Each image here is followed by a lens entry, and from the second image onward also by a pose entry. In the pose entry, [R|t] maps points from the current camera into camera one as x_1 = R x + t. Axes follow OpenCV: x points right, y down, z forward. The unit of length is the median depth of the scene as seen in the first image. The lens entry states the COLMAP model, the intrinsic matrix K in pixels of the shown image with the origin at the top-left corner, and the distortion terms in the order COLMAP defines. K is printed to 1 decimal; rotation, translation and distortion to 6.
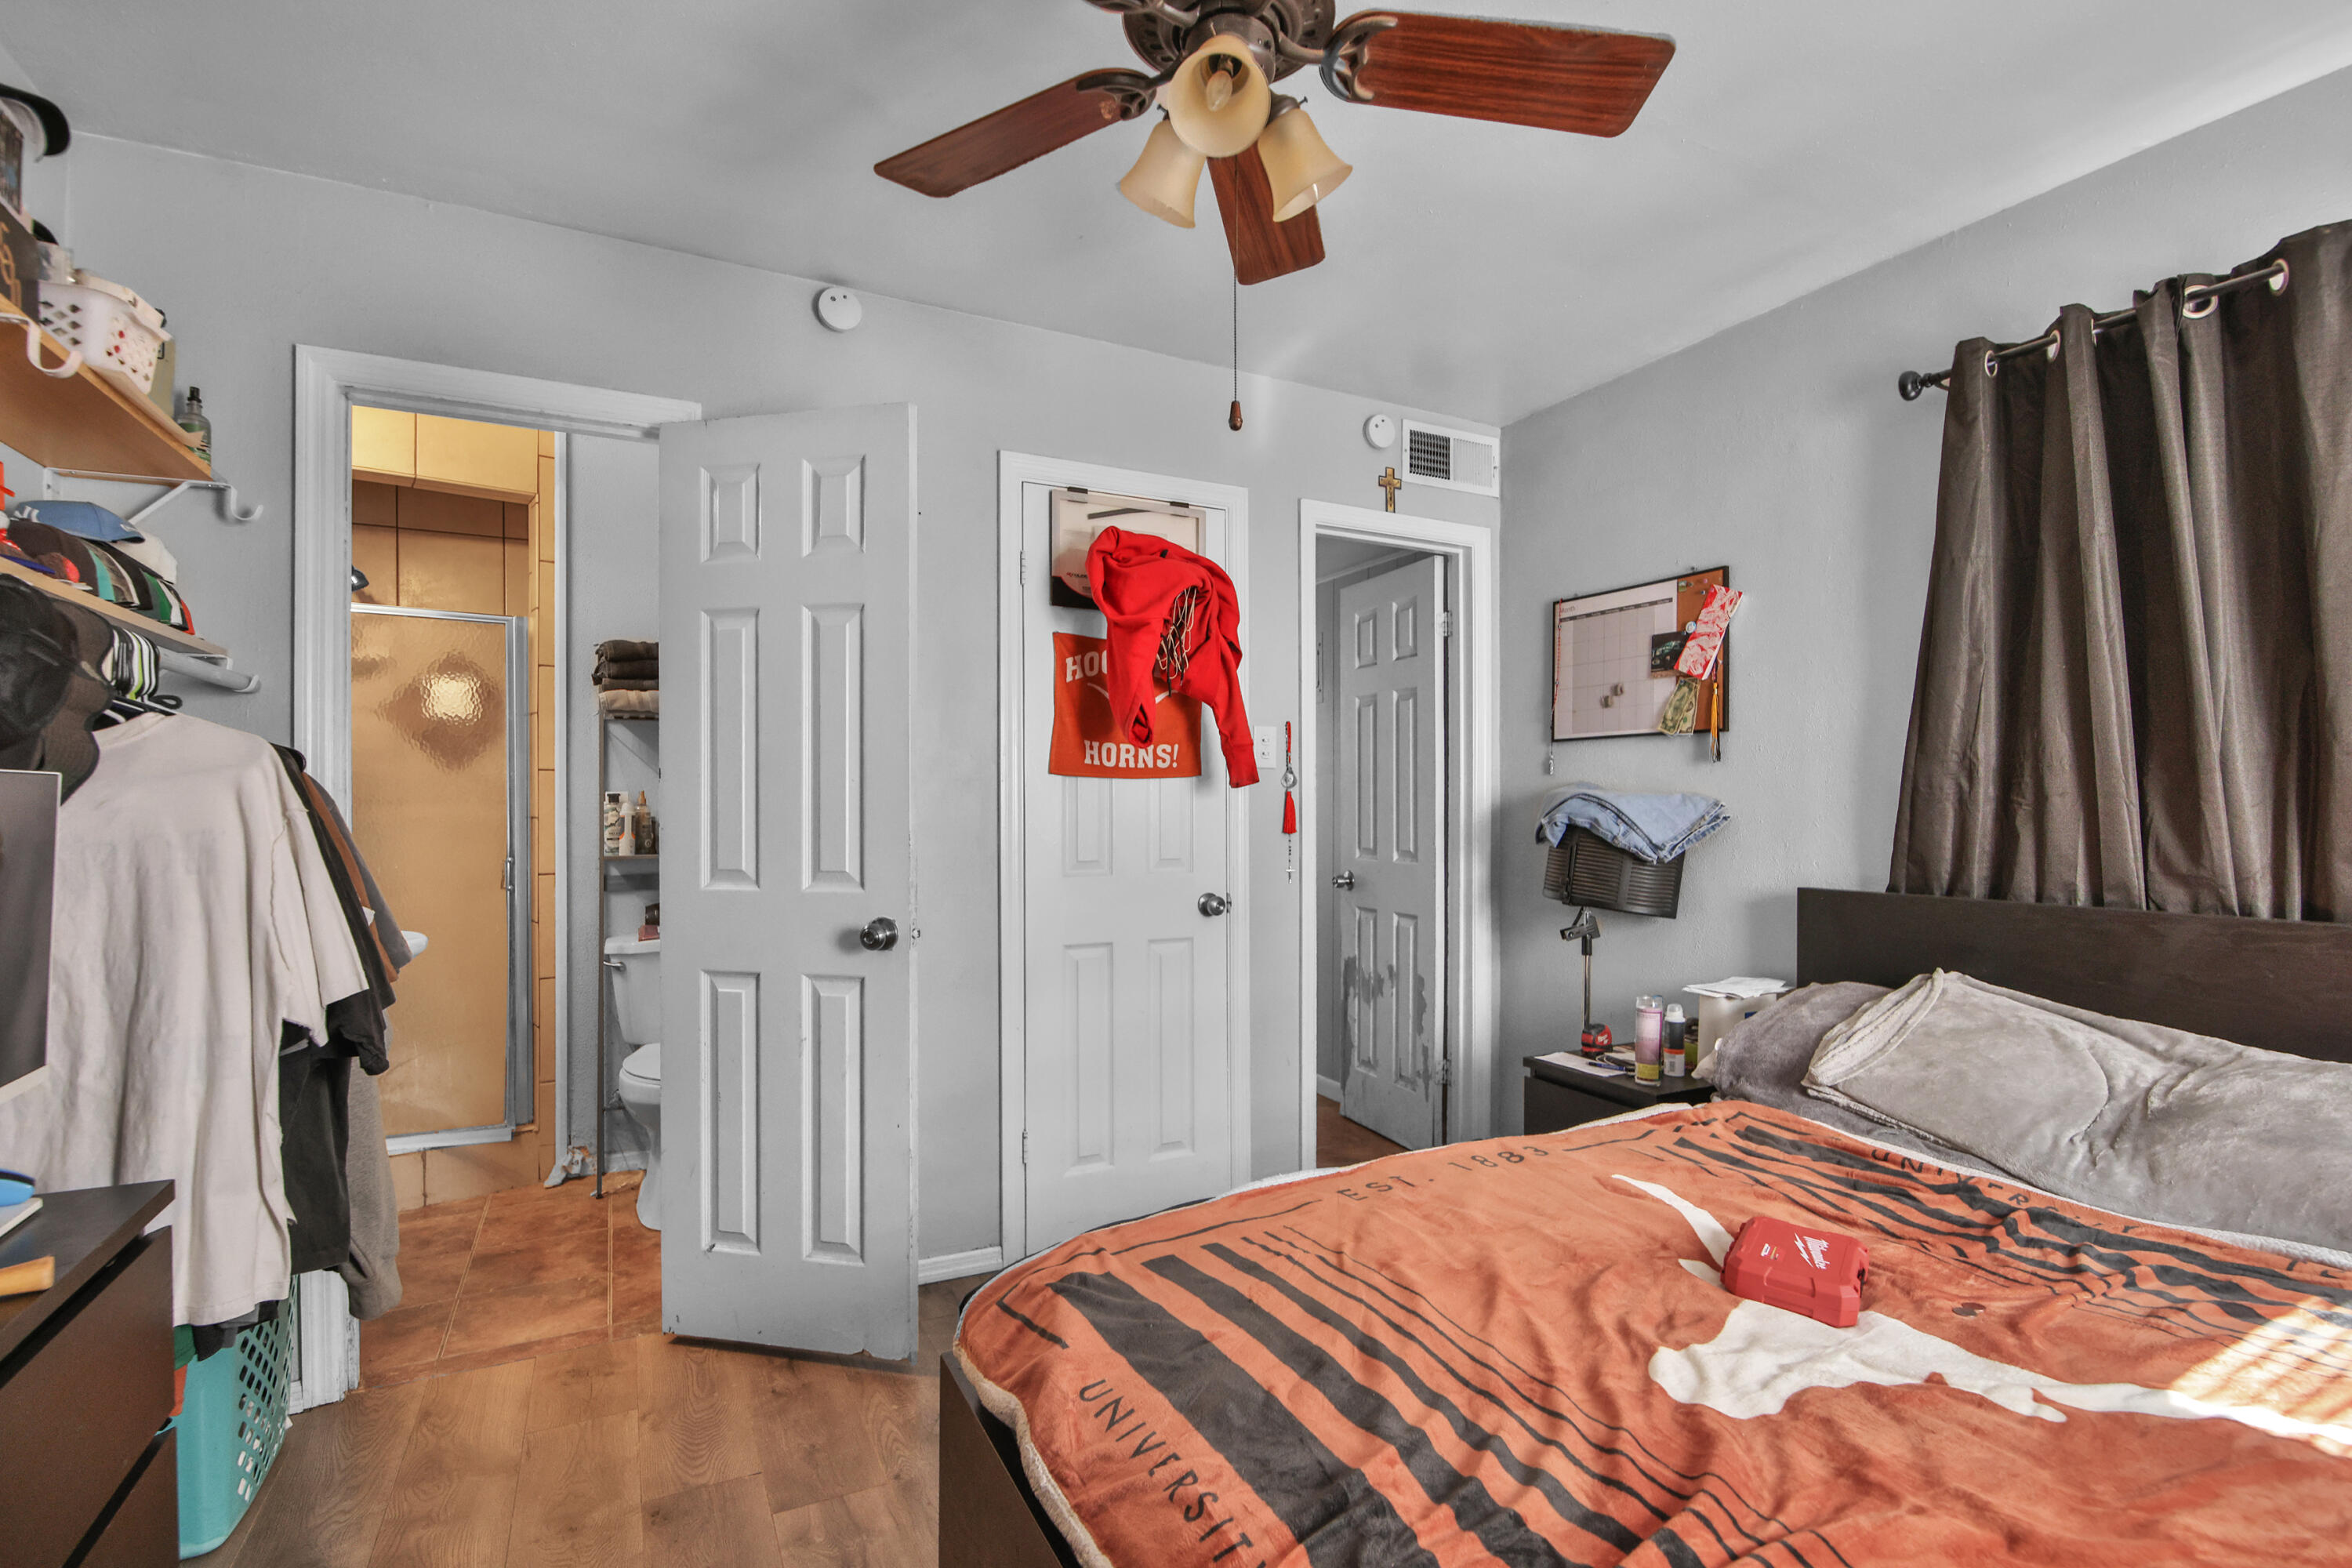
lens RADIAL K [[1108.6, 0, 1195.9], [0, 1108.6, 799.8], [0, 0, 1]] dist [-0.003138, -0.008463]
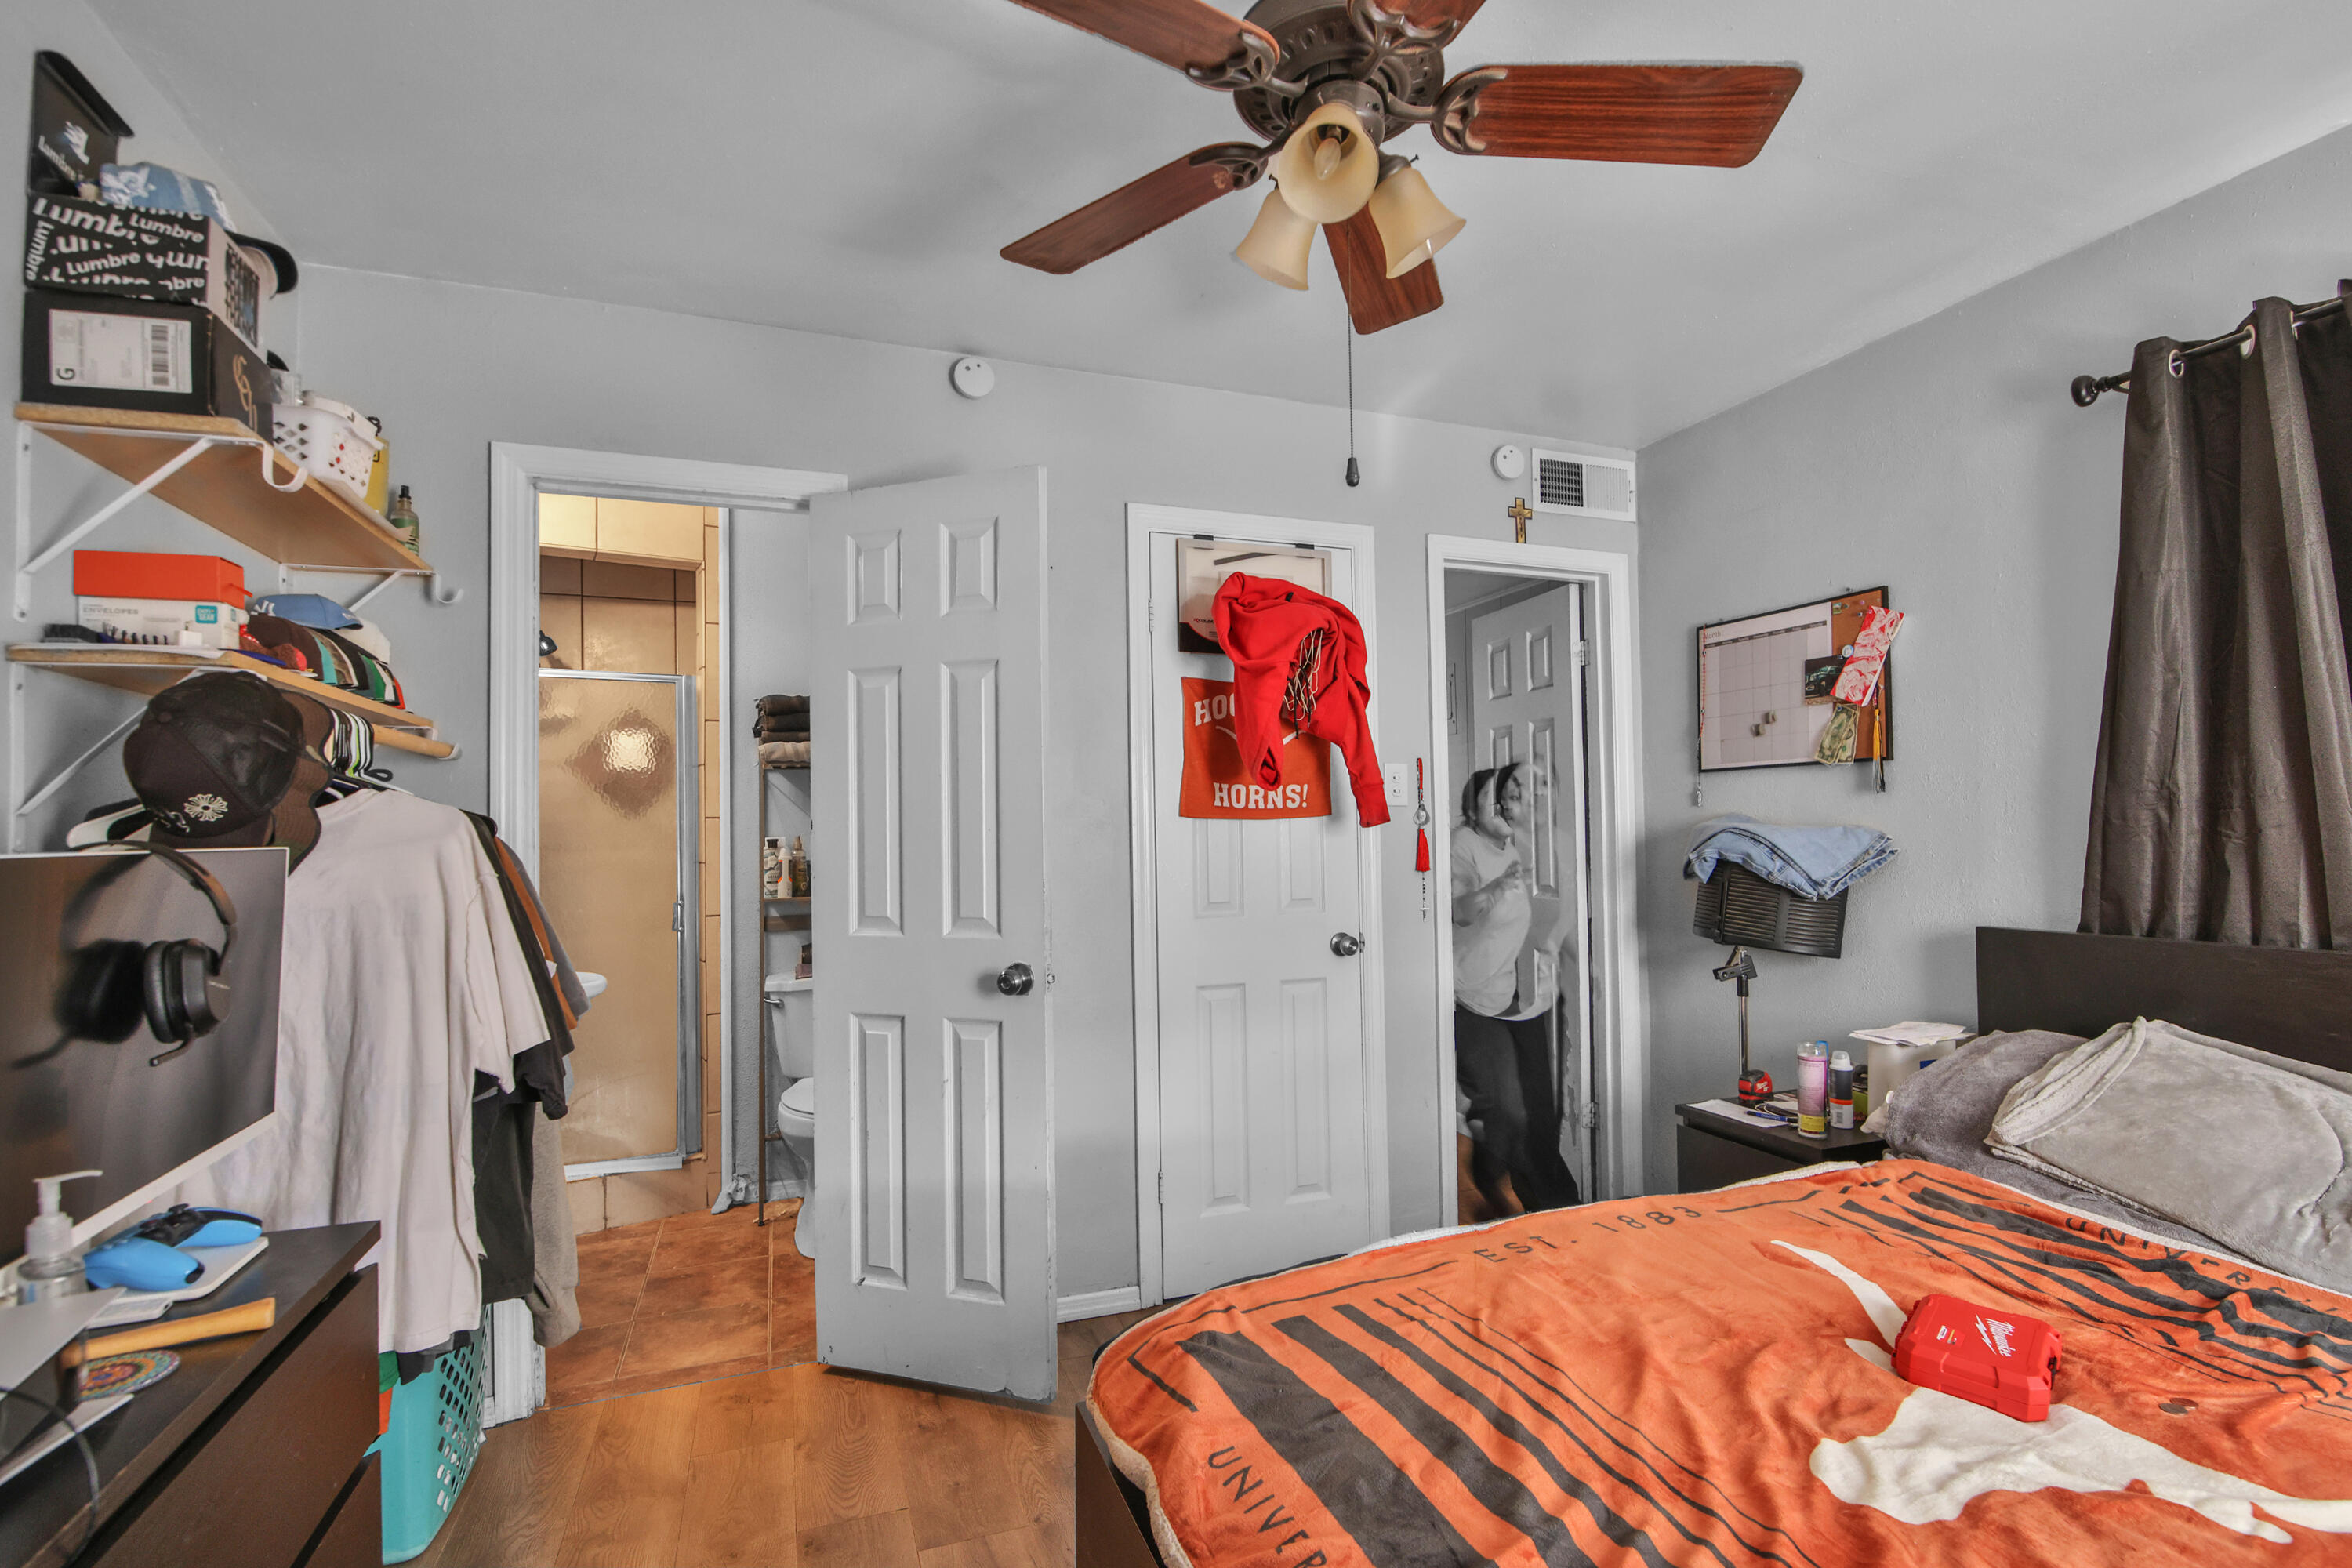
lens RADIAL K [[1108.6, 0, 1210.1], [0, 1108.6, 784.5], [0, 0, 1]] dist [-0.003138, -0.008463]
pose [[0.993193, -0.017366, -0.115179, 0.014404], [0.014311, 0.999525, -0.027303, -0.029462], [0.115598, 0.025468, 0.992969, -0.003121]]
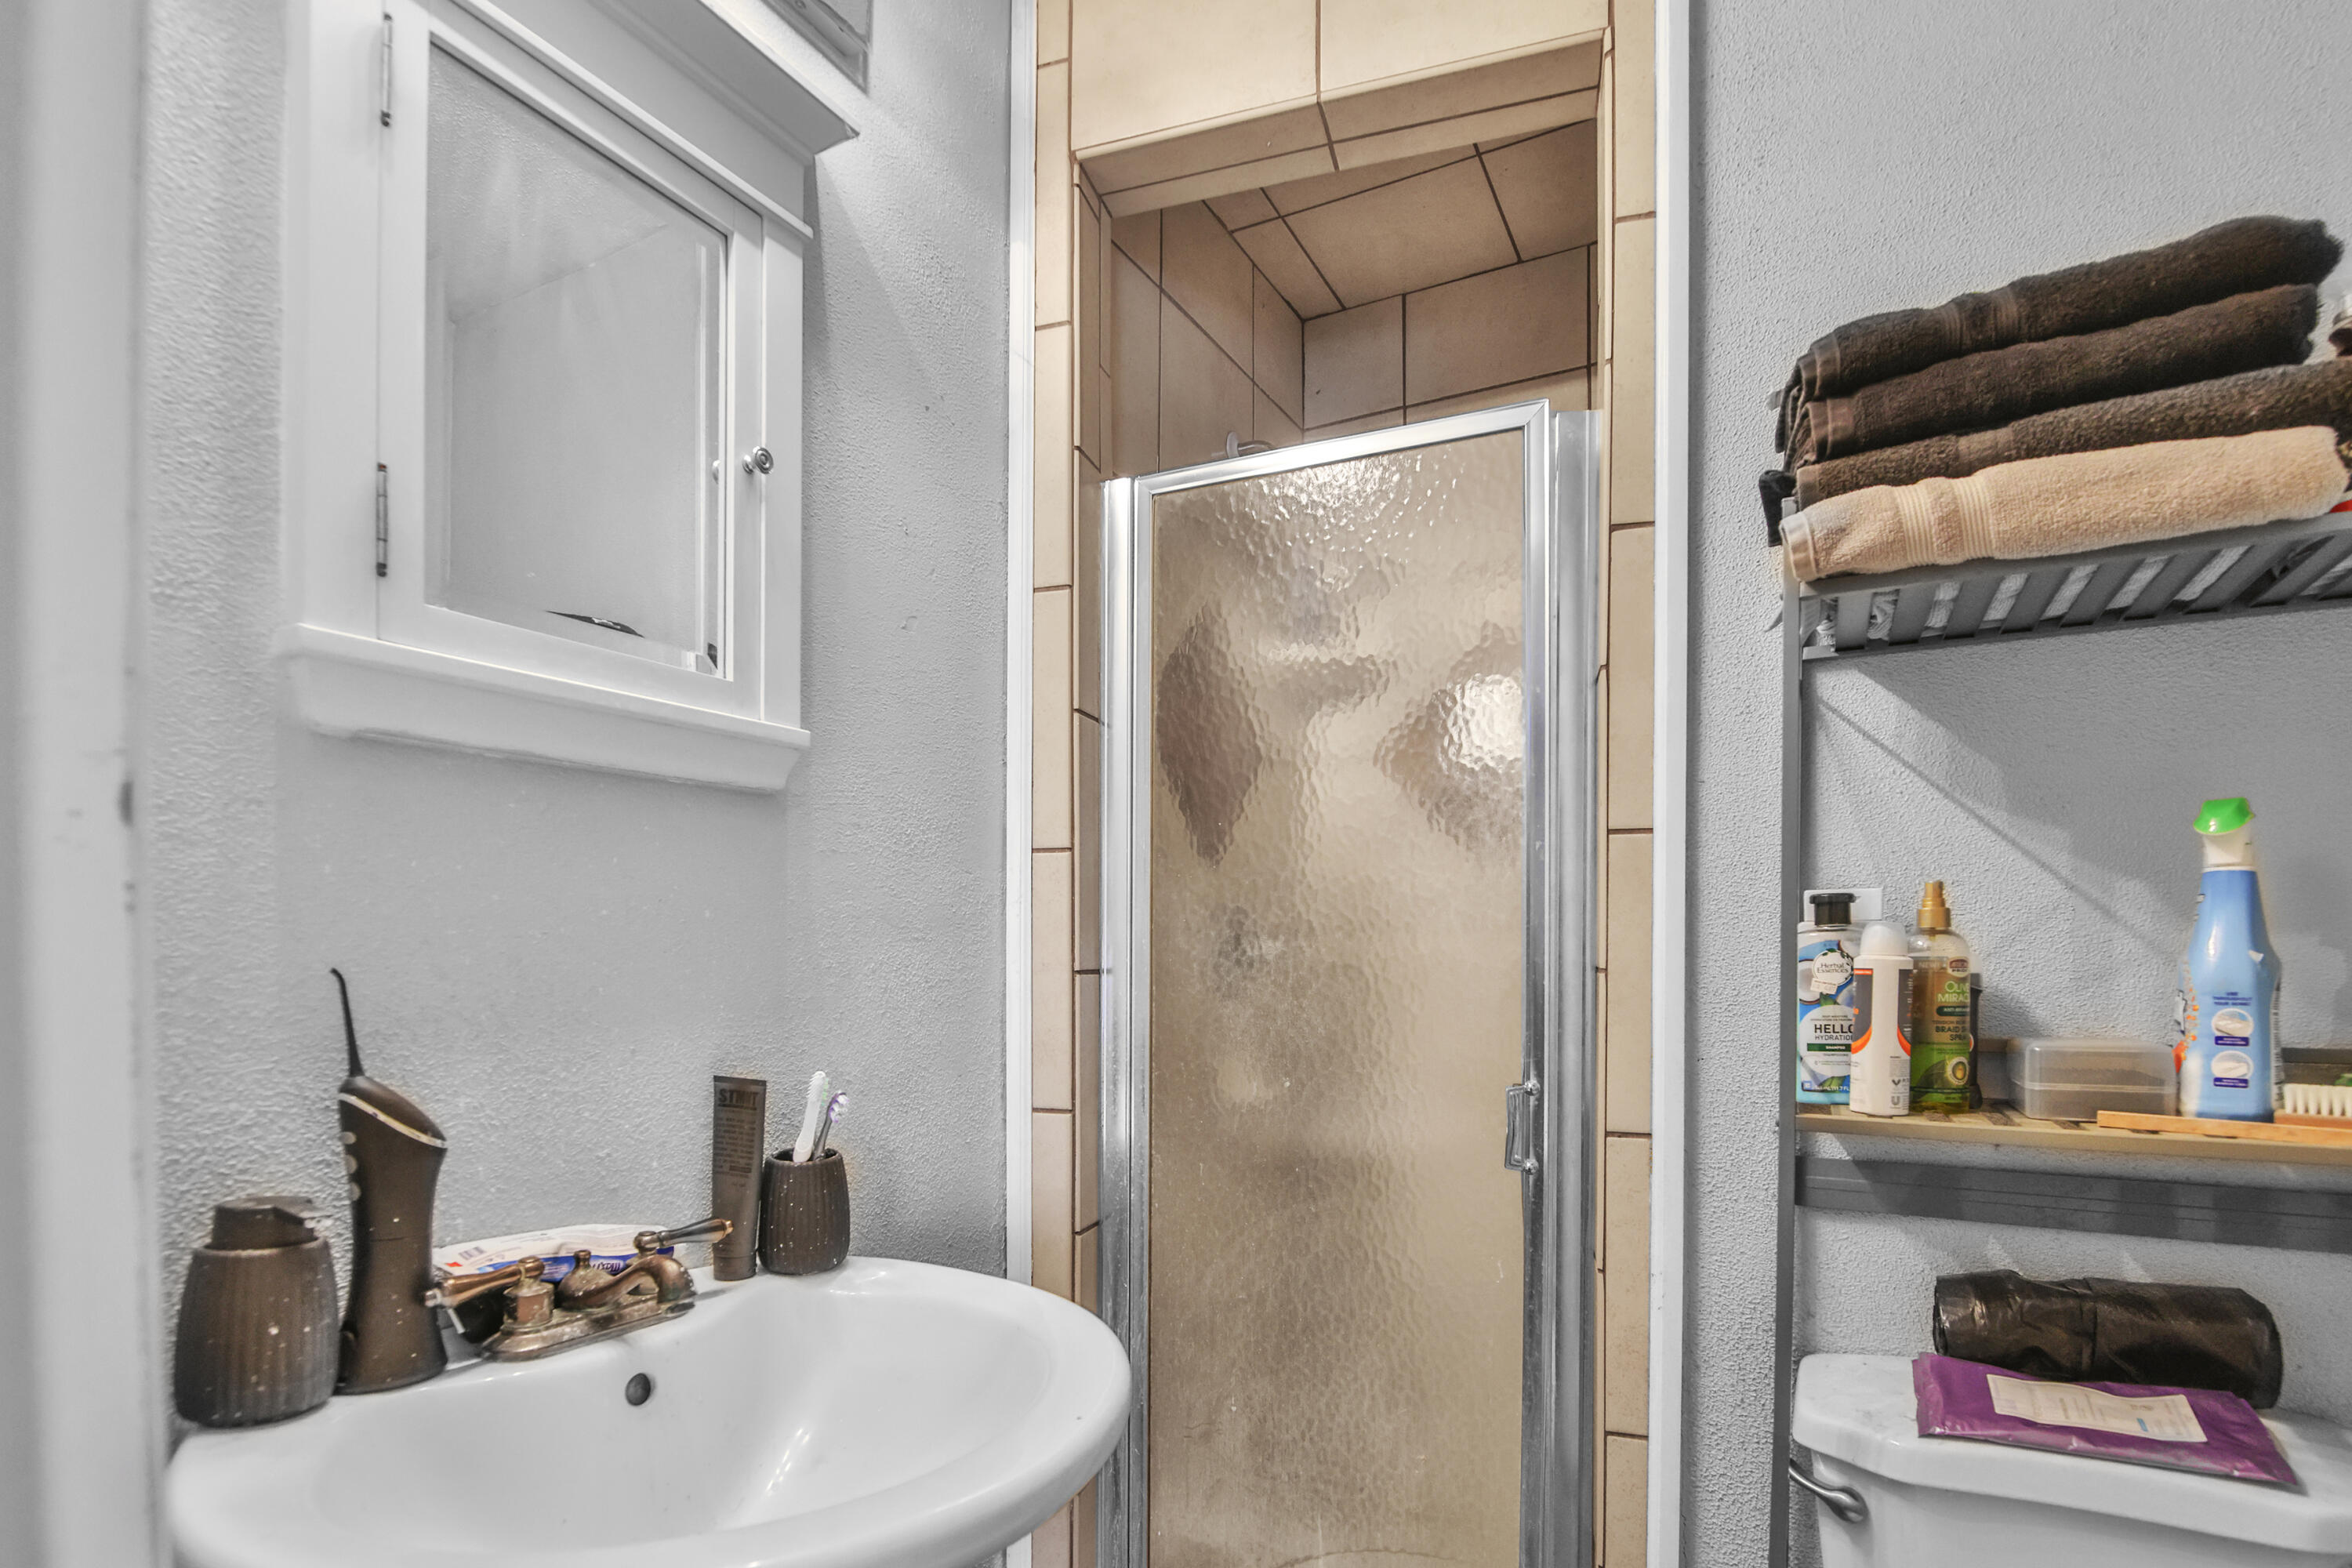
lens RADIAL K [[1108.6, 0, 1208.5], [0, 1108.6, 940.2], [0, 0, 1]] dist [-0.003138, -0.008463]
pose [[0.559457, 0.007424, -0.828826, -0.482747], [-0.011262, 0.999936, 0.001355, 0.010761], [0.828783, 0.008576, 0.559504, 0.898812]]
